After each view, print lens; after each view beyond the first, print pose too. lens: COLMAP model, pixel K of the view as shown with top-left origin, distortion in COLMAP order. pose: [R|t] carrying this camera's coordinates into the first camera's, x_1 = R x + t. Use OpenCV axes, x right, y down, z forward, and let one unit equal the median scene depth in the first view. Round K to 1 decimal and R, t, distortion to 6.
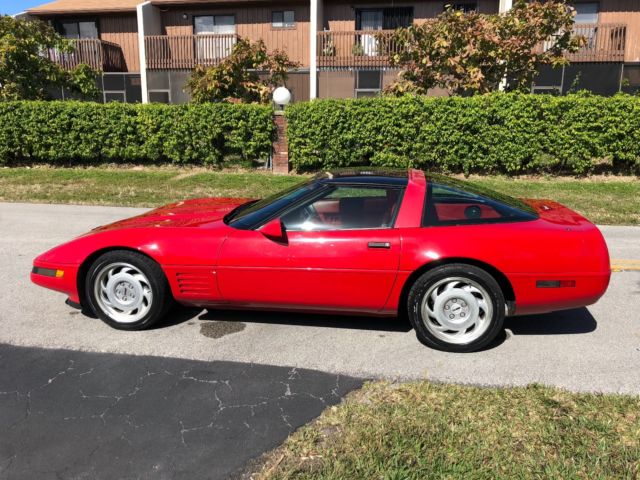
lens RADIAL K [[521.7, 0, 311.9], [0, 521.7, 240.6], [0, 0, 1]] dist [0.027824, -0.042316]
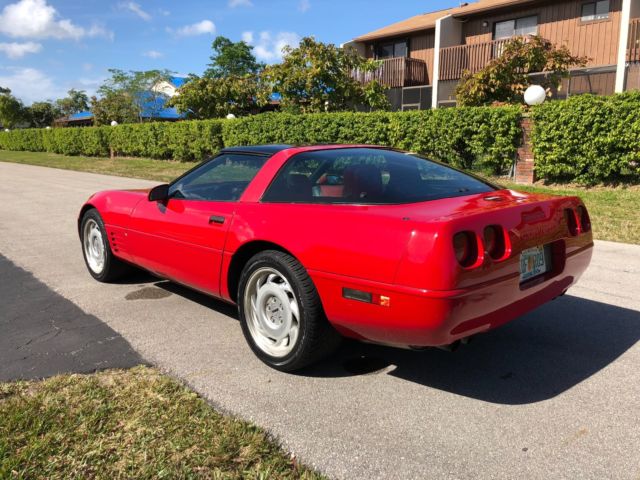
lens RADIAL K [[521.7, 0, 301.3], [0, 521.7, 228.2], [0, 0, 1]] dist [0.027824, -0.042316]
pose [[0.785738, 0.097913, -0.610760, 0.203363], [-0.133038, 0.991035, -0.012276, 0.004088], [0.604083, 0.090900, 0.791720, 0.108101]]
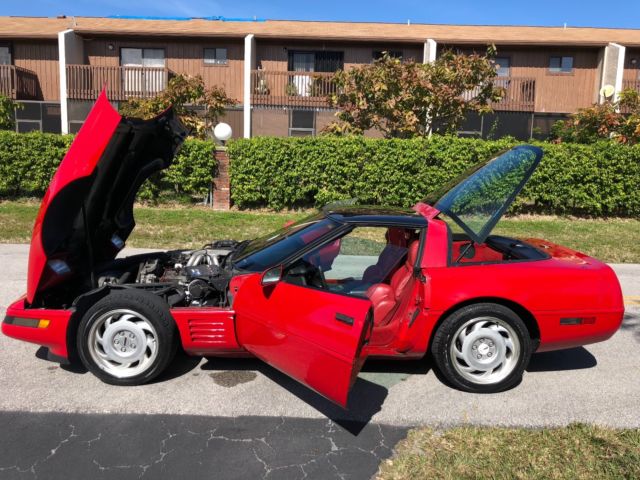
lens RADIAL K [[521.7, 0, 317.1], [0, 521.7, 242.3], [0, 0, 1]] dist [0.027824, -0.042316]
pose [[0.985415, -0.001367, 0.170164, -0.054908], [0.012574, 0.997819, -0.064801, -0.002974], [-0.169705, 0.065996, 0.983283, 0.016160]]
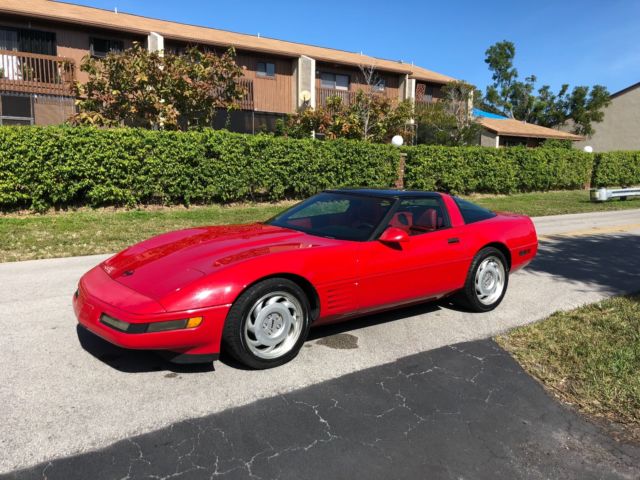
lens RADIAL K [[521.7, 0, 320.6], [0, 521.7, 240.0], [0, 0, 1]] dist [0.027824, -0.042316]
pose [[0.690961, -0.096211, 0.716461, -0.278341], [0.146565, 0.989164, -0.008518, -0.008264], [-0.707878, 0.110894, 0.697575, 0.085324]]
